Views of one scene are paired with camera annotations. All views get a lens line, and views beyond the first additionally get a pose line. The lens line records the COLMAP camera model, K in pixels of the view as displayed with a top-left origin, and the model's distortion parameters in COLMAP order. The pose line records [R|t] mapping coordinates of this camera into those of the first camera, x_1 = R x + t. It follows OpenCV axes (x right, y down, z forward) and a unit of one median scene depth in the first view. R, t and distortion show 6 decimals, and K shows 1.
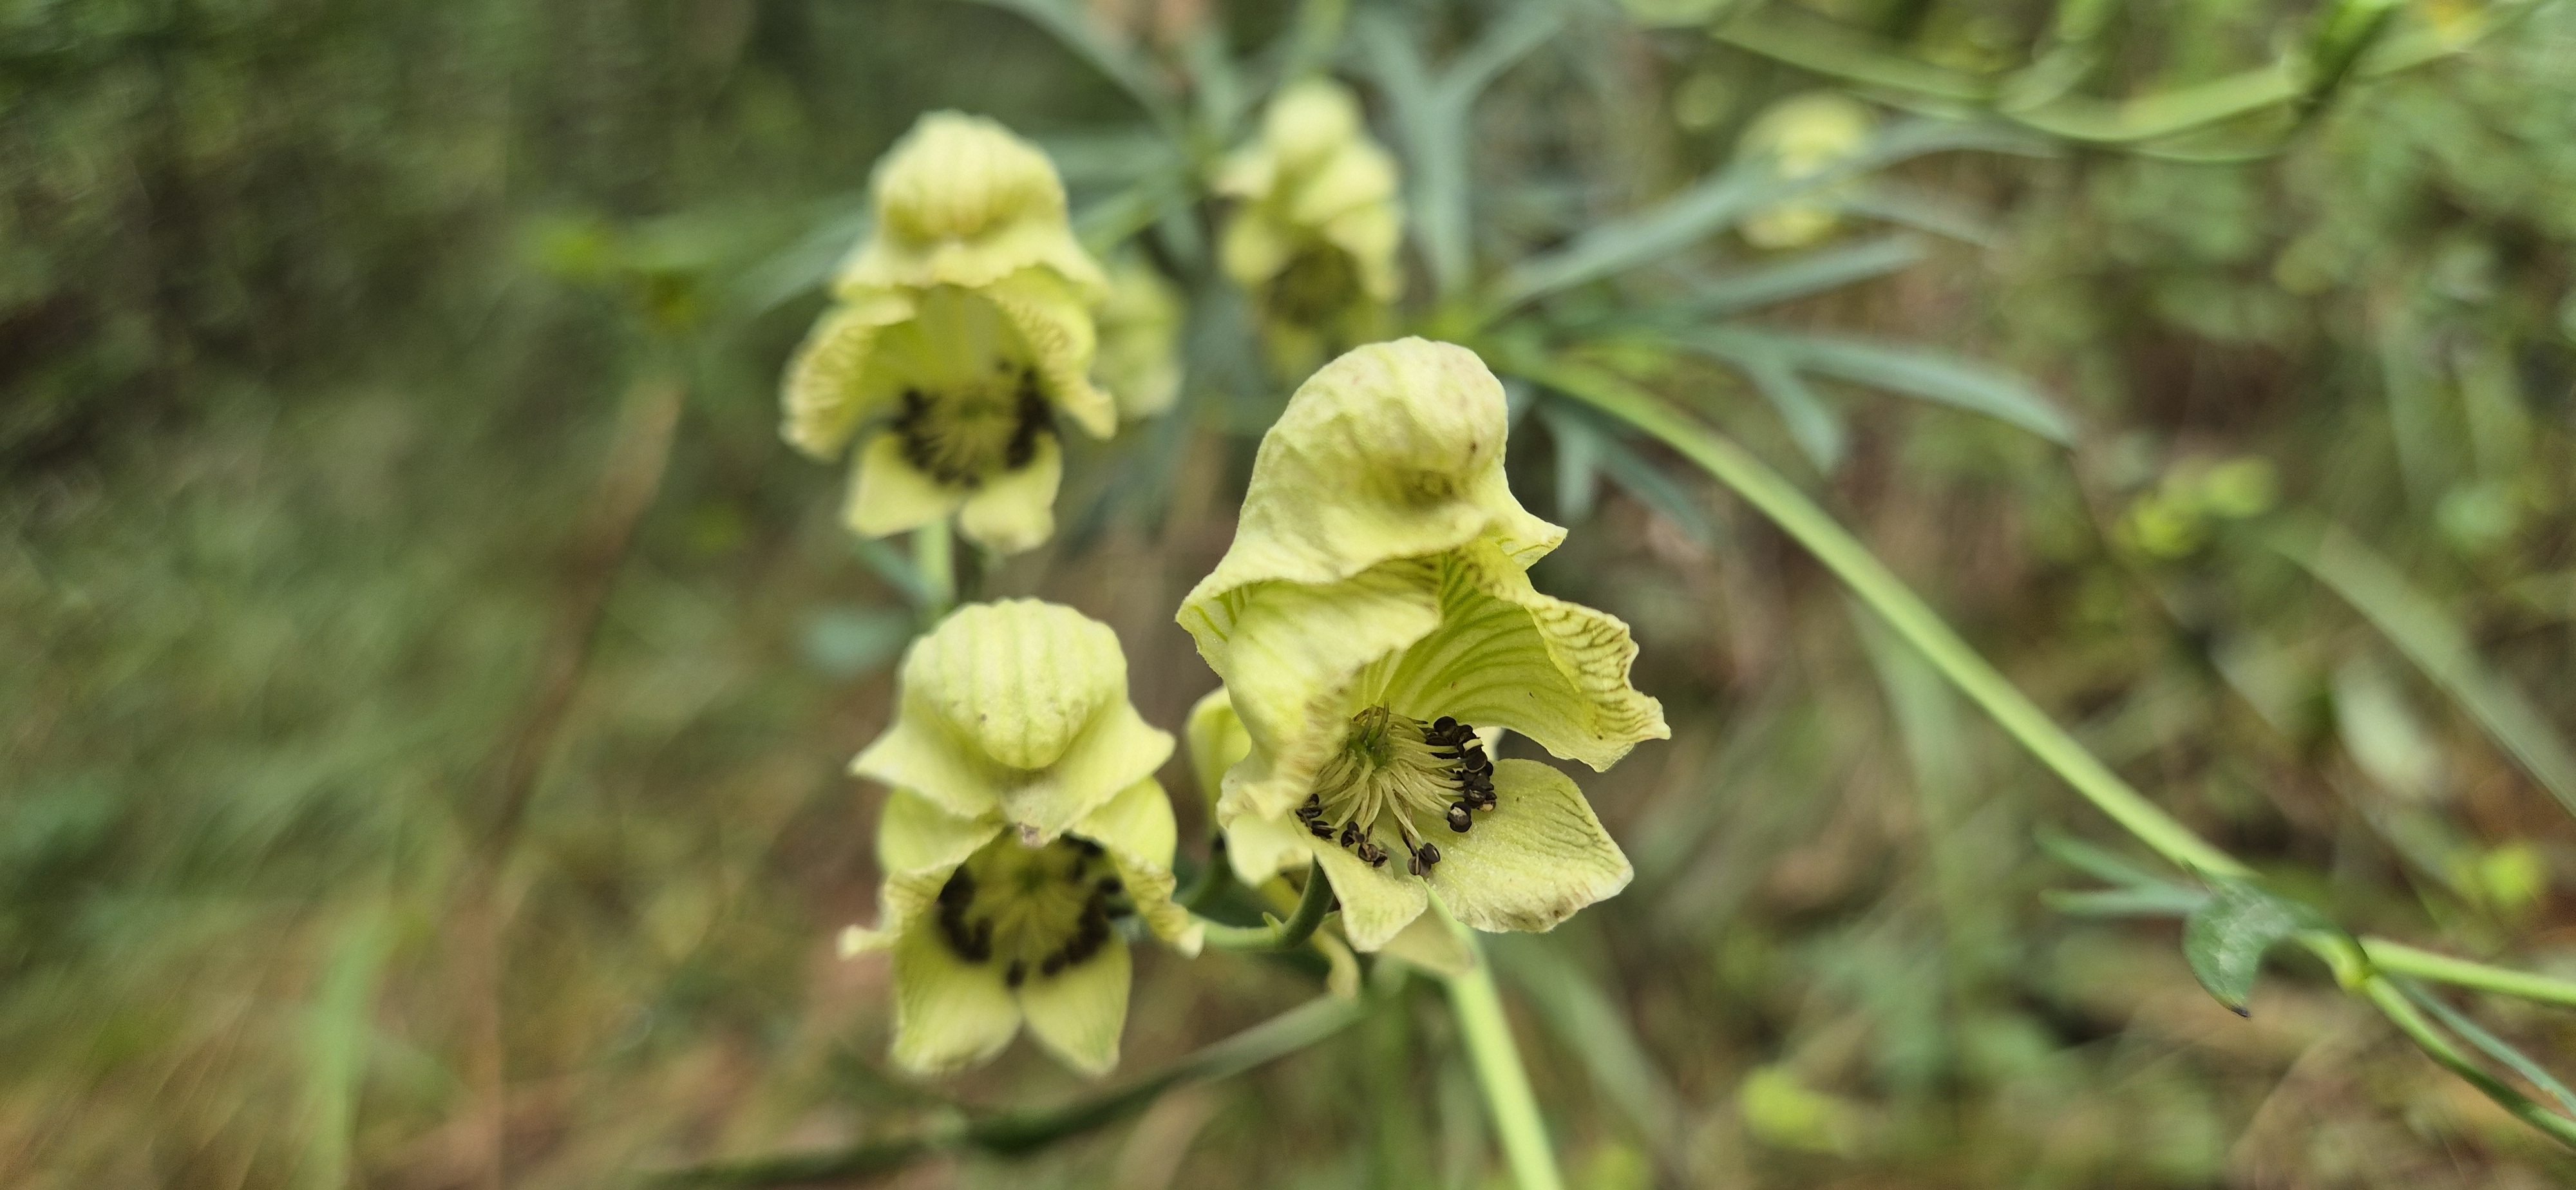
lens RADIAL K [[1868.8, 0, 1407.7], [0, 1868.8, 592.1], [0, 0, 1]] dist [0.031551, -0.038328]
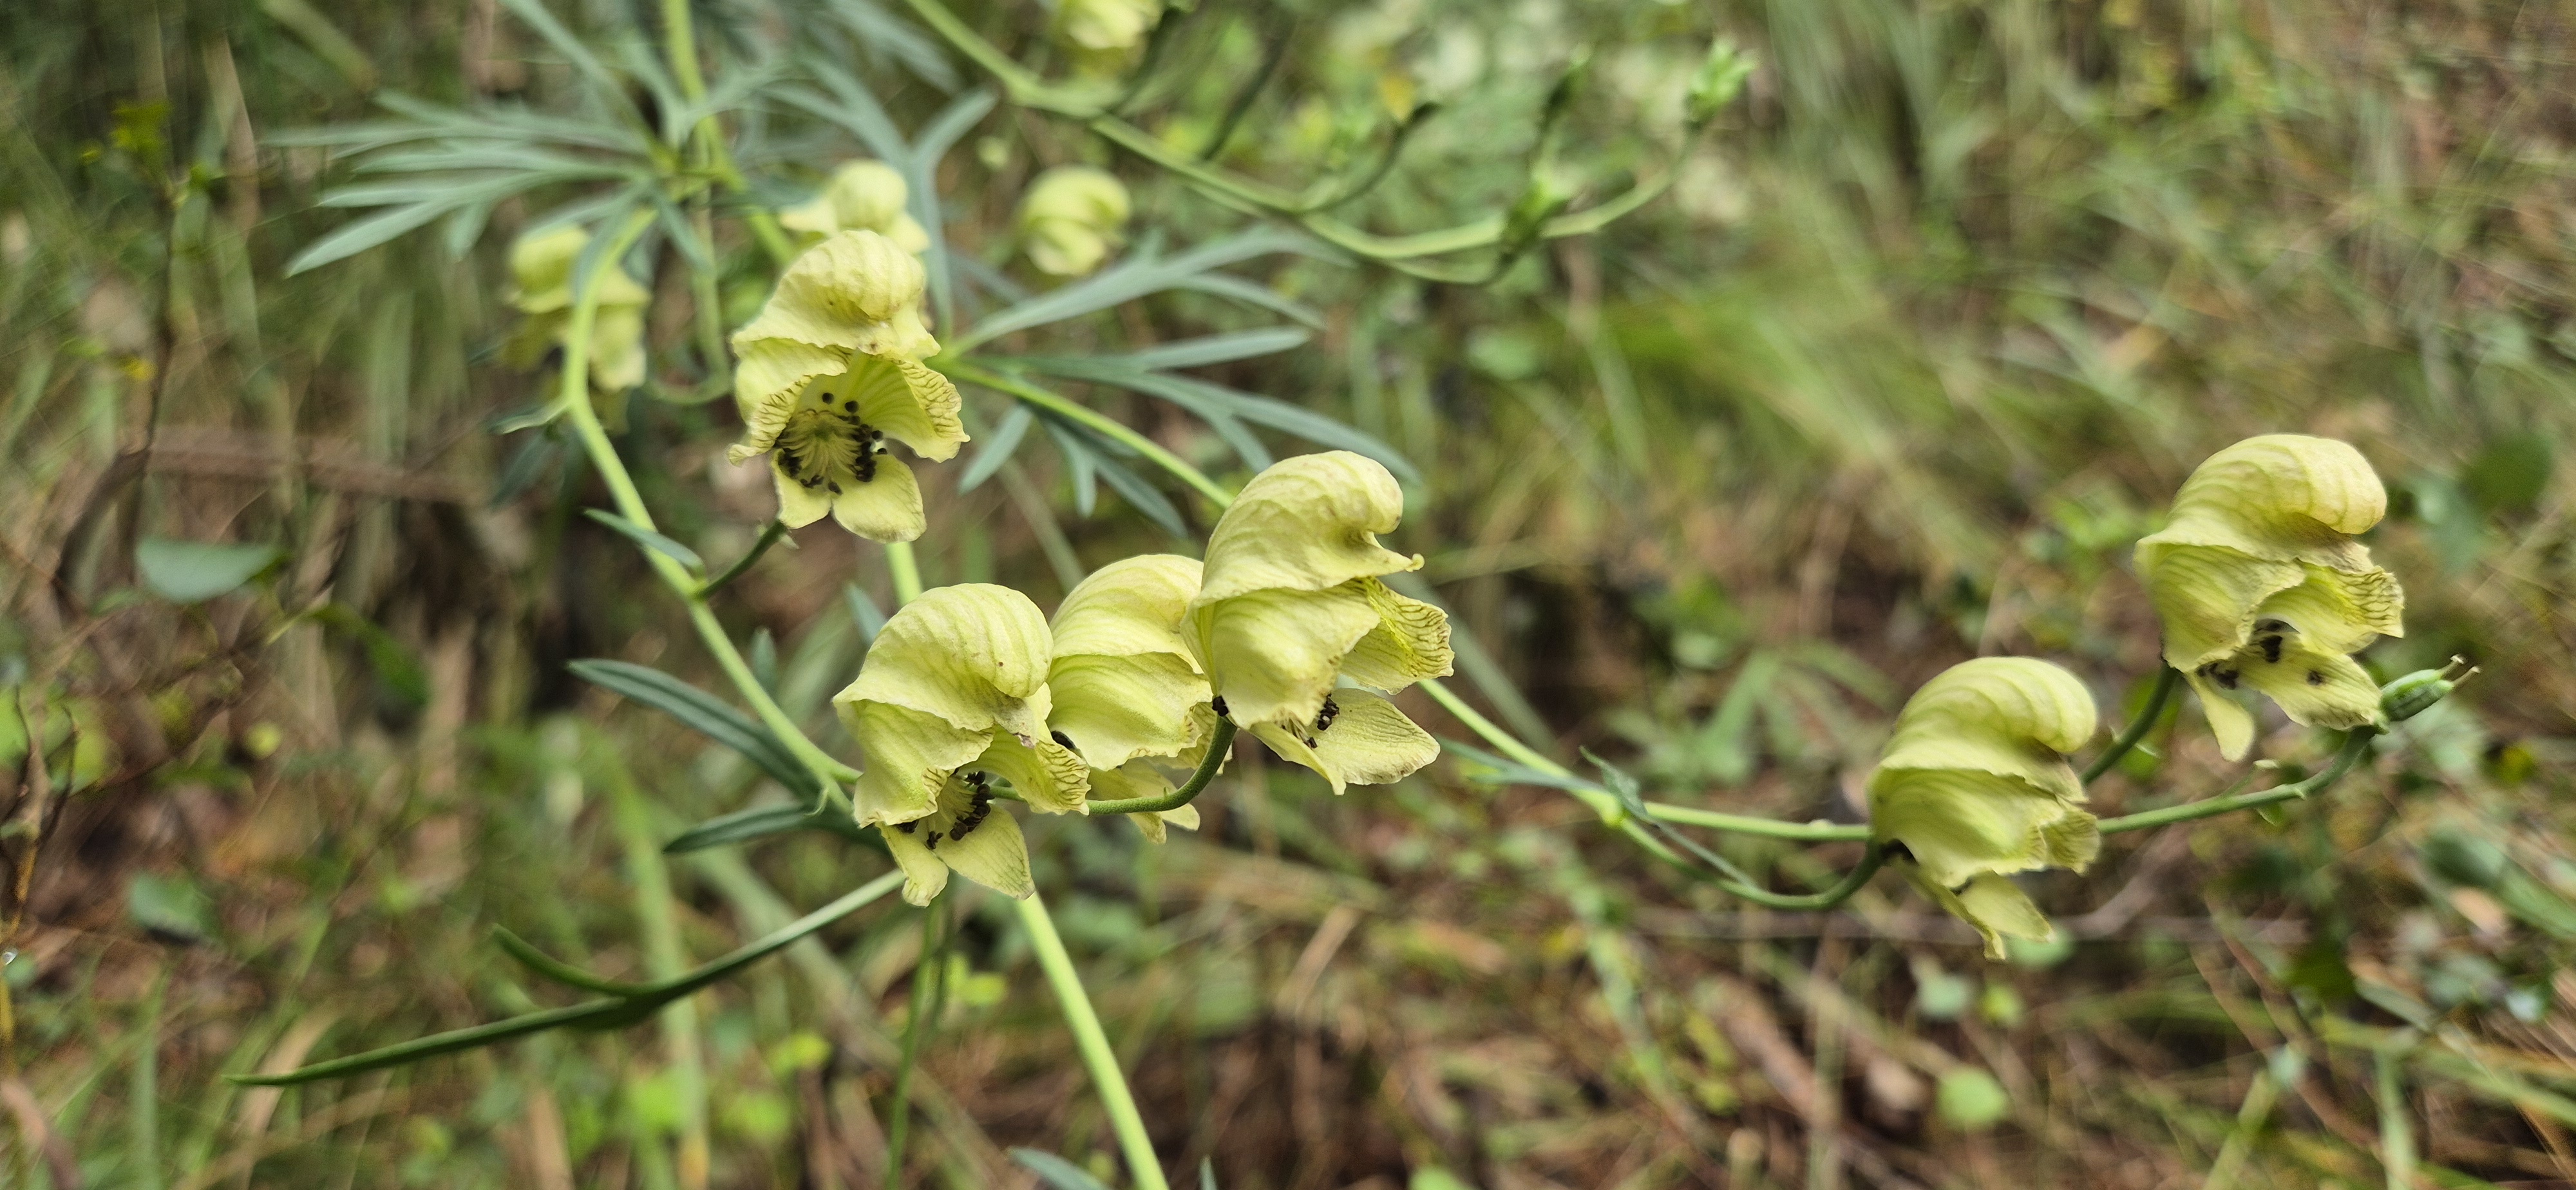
lens RADIAL K [[1868.8, 0, 1407.7], [0, 1868.8, 592.1], [0, 0, 1]] dist [0.031551, -0.038328]
pose [[0.826643, 0.016597, 0.562481, -0.950102], [-0.042065, 0.998591, 0.032355, -0.063168], [-0.561152, -0.050407, 0.826177, -0.503653]]
